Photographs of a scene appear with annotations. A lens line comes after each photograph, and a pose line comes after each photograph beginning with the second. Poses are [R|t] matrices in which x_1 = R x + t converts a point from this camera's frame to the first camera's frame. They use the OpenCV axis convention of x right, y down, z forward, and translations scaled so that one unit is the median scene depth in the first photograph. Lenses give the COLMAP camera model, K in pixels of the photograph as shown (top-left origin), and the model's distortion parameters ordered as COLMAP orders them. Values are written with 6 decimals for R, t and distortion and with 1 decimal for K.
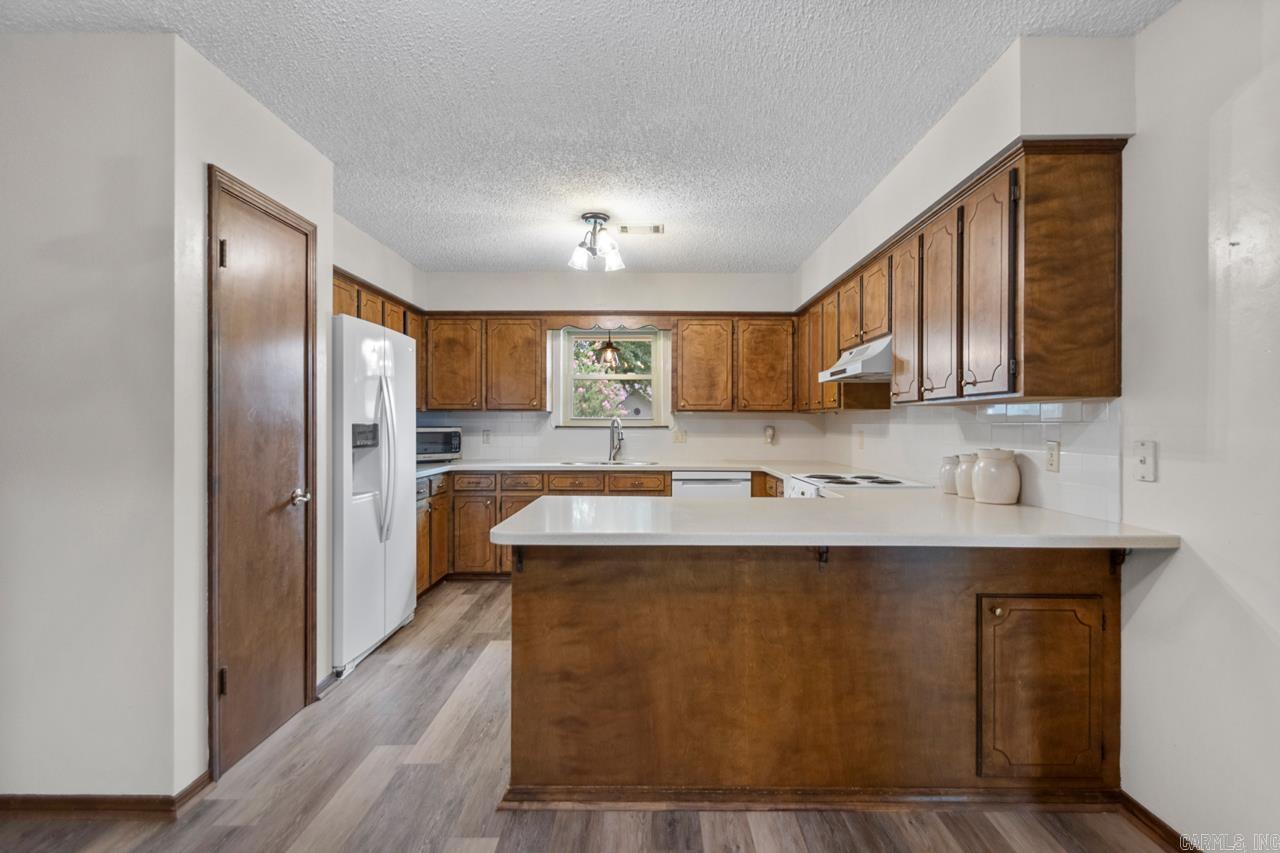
lens RADIAL K [[605.5, 0, 641.1], [0, 605.5, 424.3], [0, 0, 1]] dist [0.009094, -0.008311]
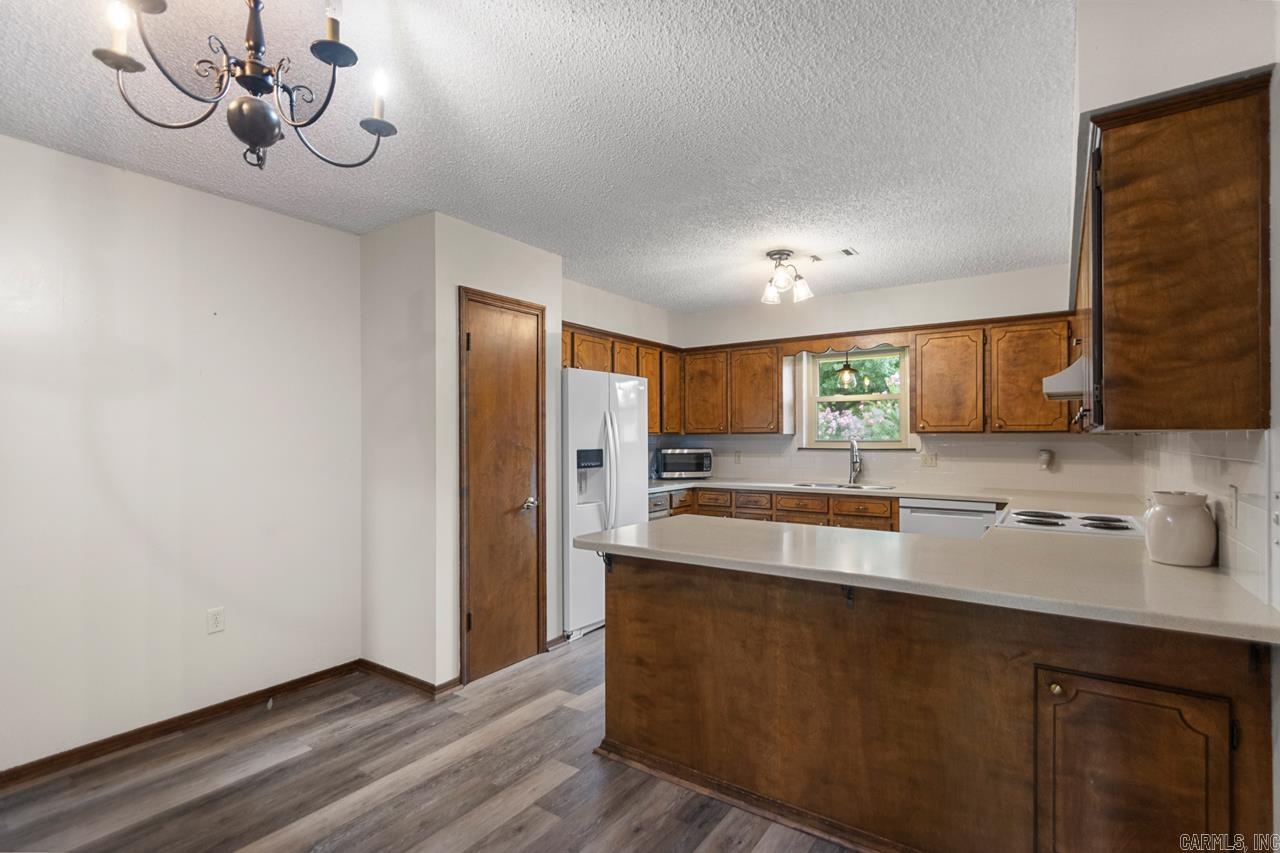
lens RADIAL K [[605.5, 0, 636.2], [0, 605.5, 435.3], [0, 0, 1]] dist [0.009094, -0.008311]
pose [[0.820835, -0.006862, -0.571125, 0.577262], [0.004739, 0.999975, -0.005204, -0.037659], [0.571146, 0.001565, 0.820847, -0.016644]]
